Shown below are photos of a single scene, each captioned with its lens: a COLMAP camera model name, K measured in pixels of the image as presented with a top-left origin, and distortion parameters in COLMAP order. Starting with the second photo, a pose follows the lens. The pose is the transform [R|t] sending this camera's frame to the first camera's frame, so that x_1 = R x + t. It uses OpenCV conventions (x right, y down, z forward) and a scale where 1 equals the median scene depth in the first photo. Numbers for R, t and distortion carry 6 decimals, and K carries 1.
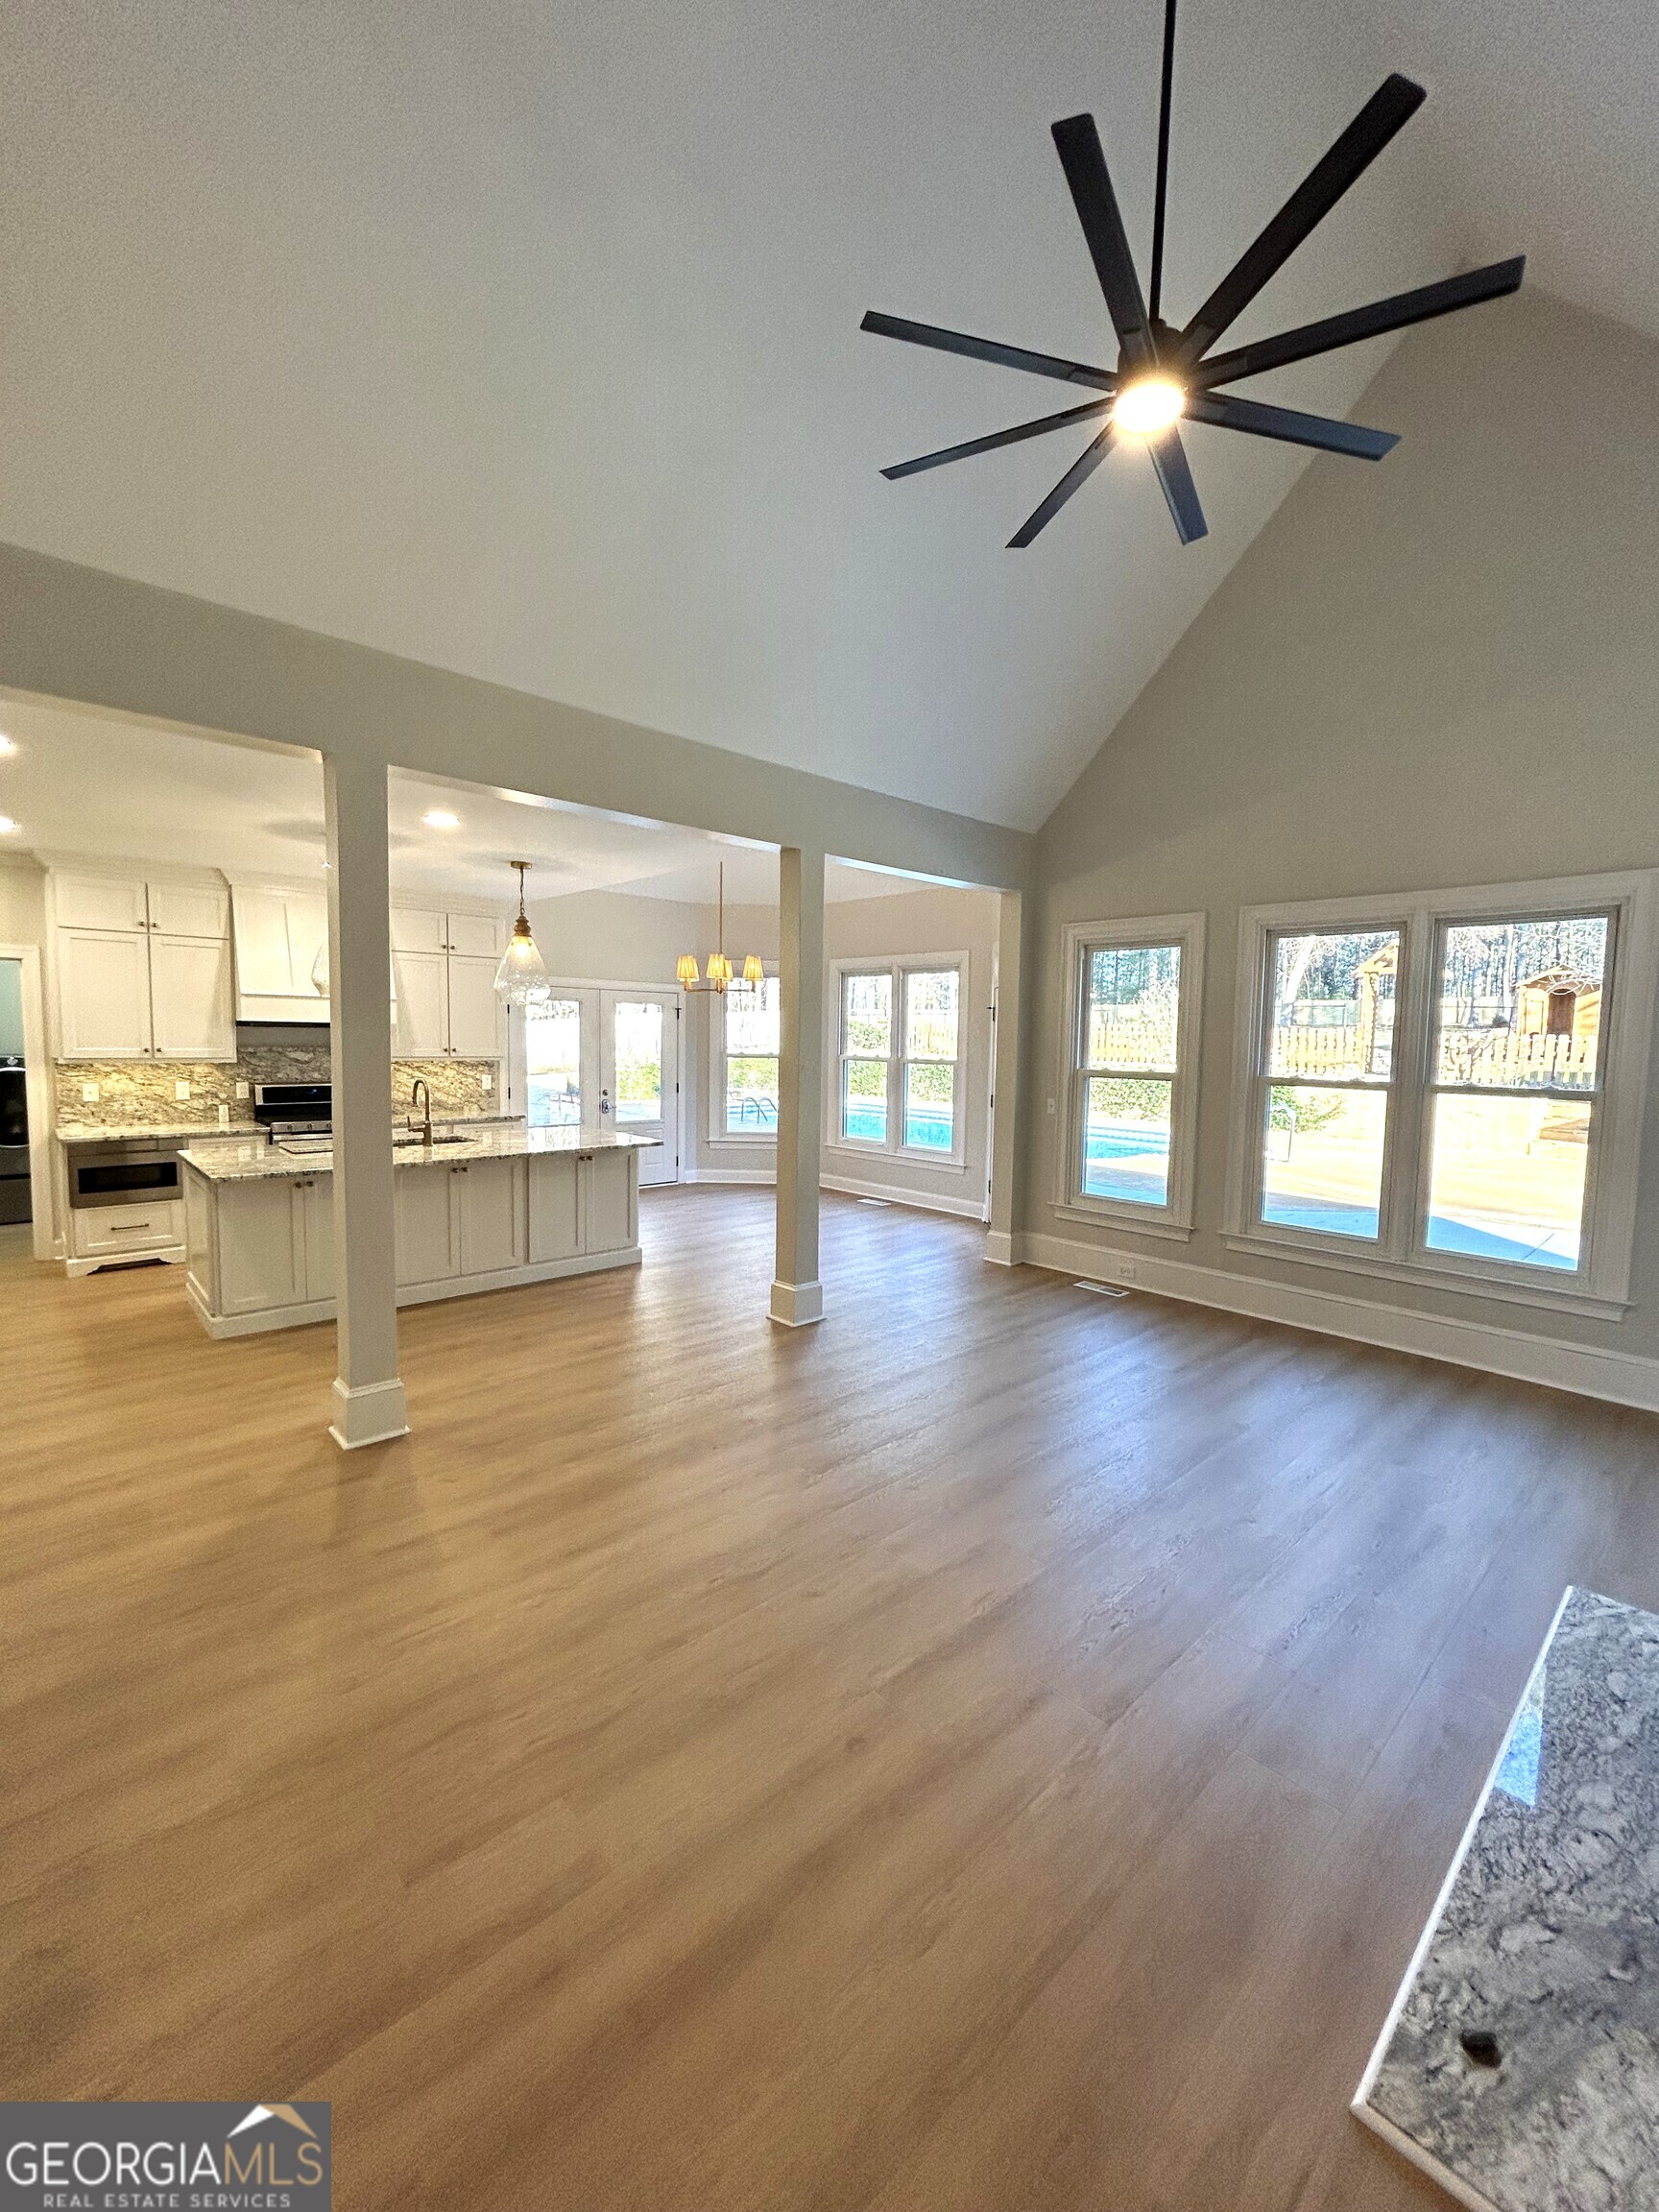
lens RADIAL K [[893.9, 0, 830.8], [0, 893.9, 1101.8], [0, 0, 1]] dist [-0.004502, 0.002026]
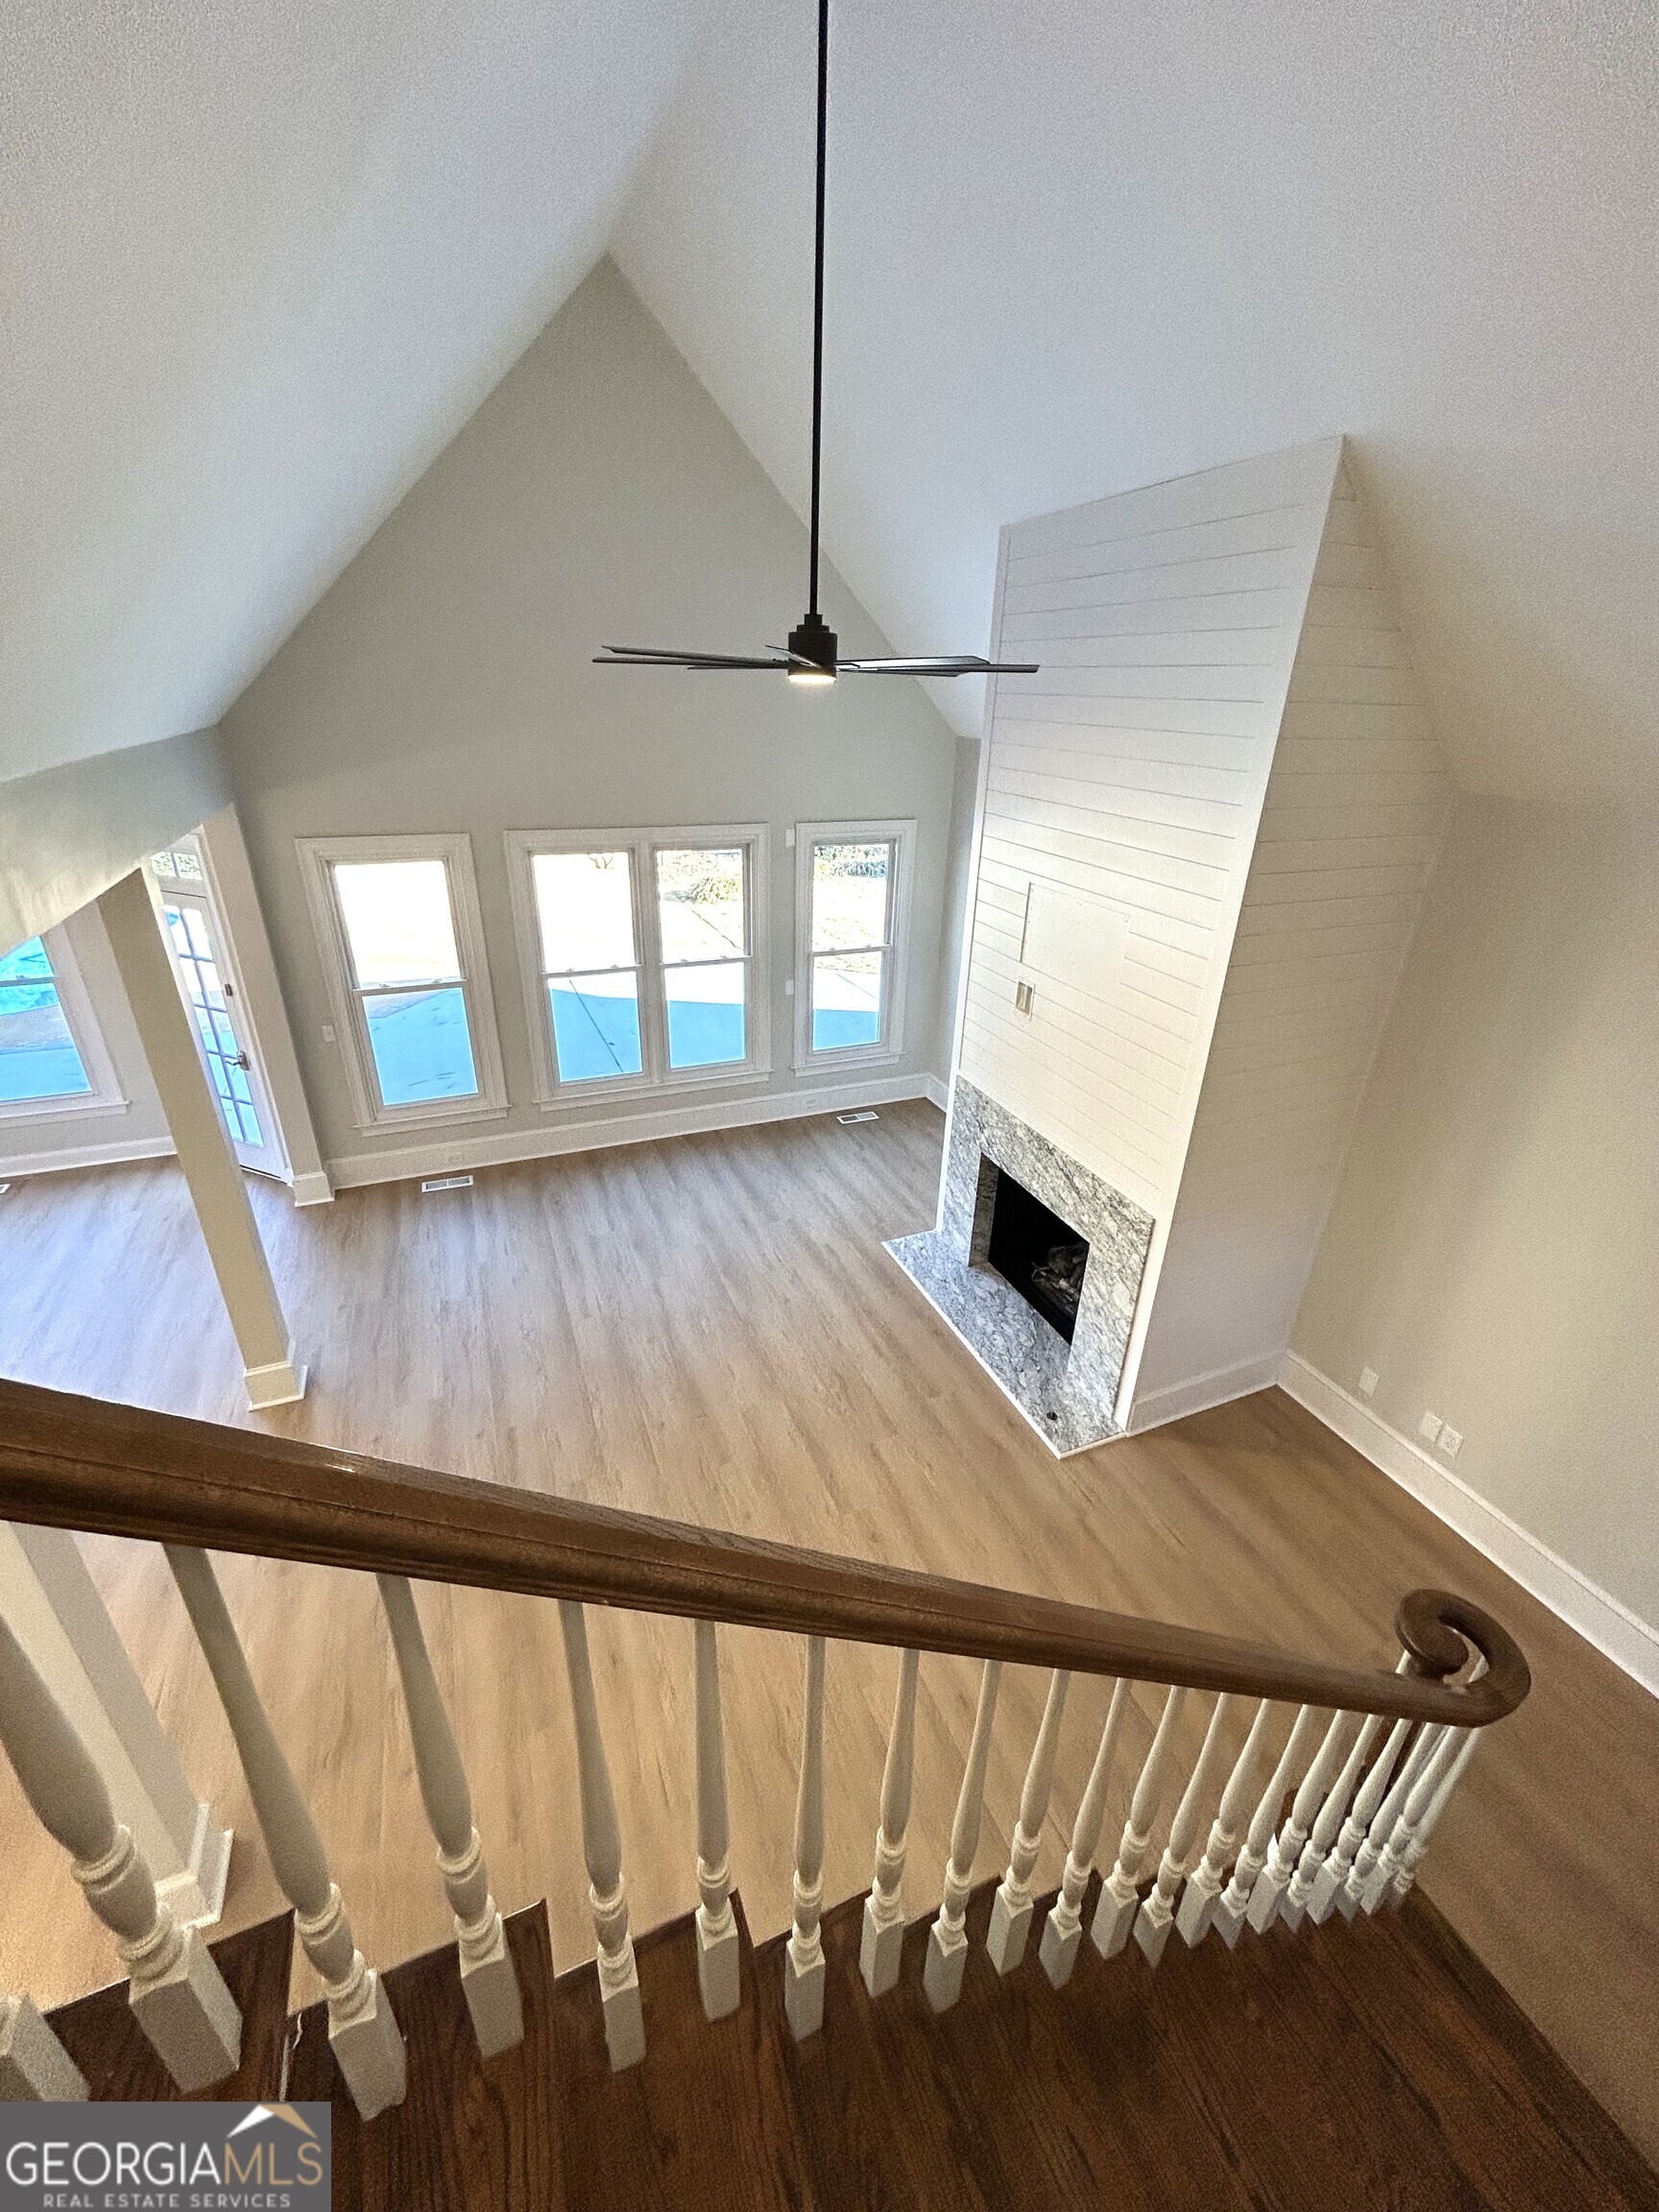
lens RADIAL K [[893.9, 0, 832.2], [0, 893.9, 1100.5], [0, 0, 1]] dist [-0.004502, 0.002026]
pose [[0.343902, -0.400216, 0.849446, -0.415420], [0.051306, 0.911281, 0.408577, -0.300026], [-0.937603, -0.096929, 0.333925, 0.184403]]
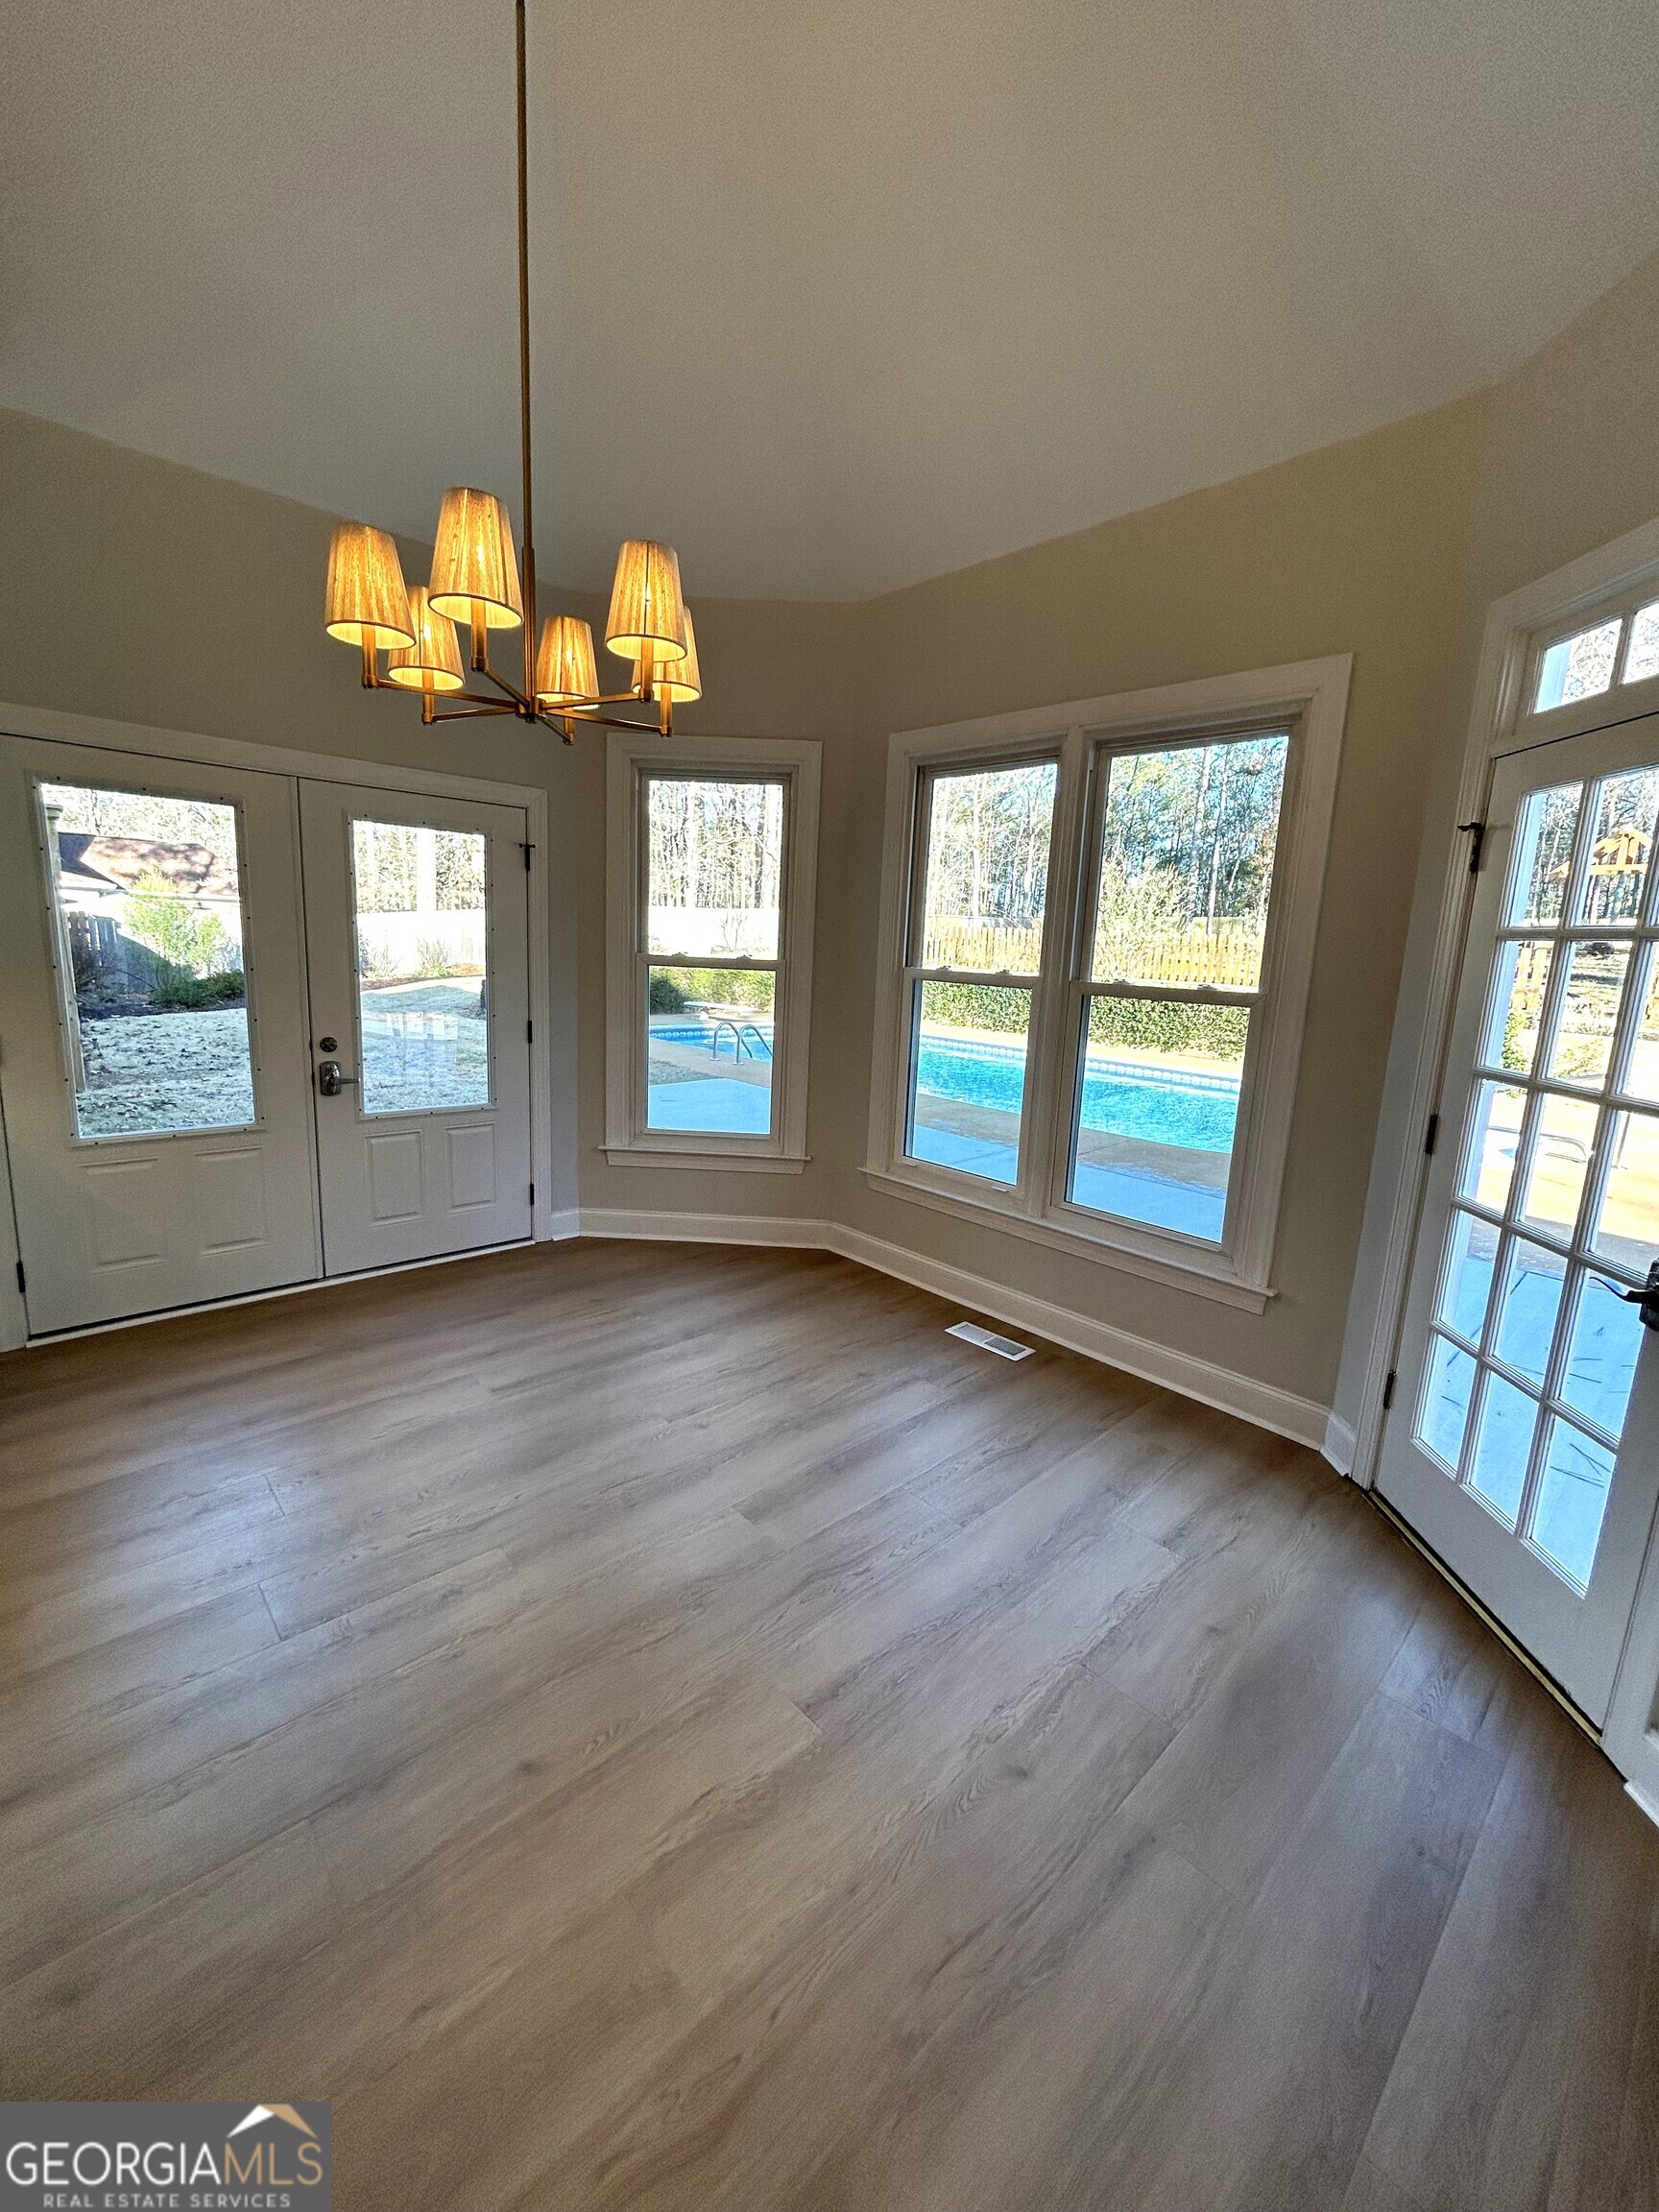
lens RADIAL K [[893.9, 0, 835.1], [0, 893.9, 1101.9], [0, 0, 1]] dist [-0.004502, 0.002026]
pose [[0.999501, 0.028804, 0.012954, -0.041680], [-0.029989, 0.994212, 0.103162, -0.048098], [-0.009908, -0.103499, 0.994580, 0.871127]]
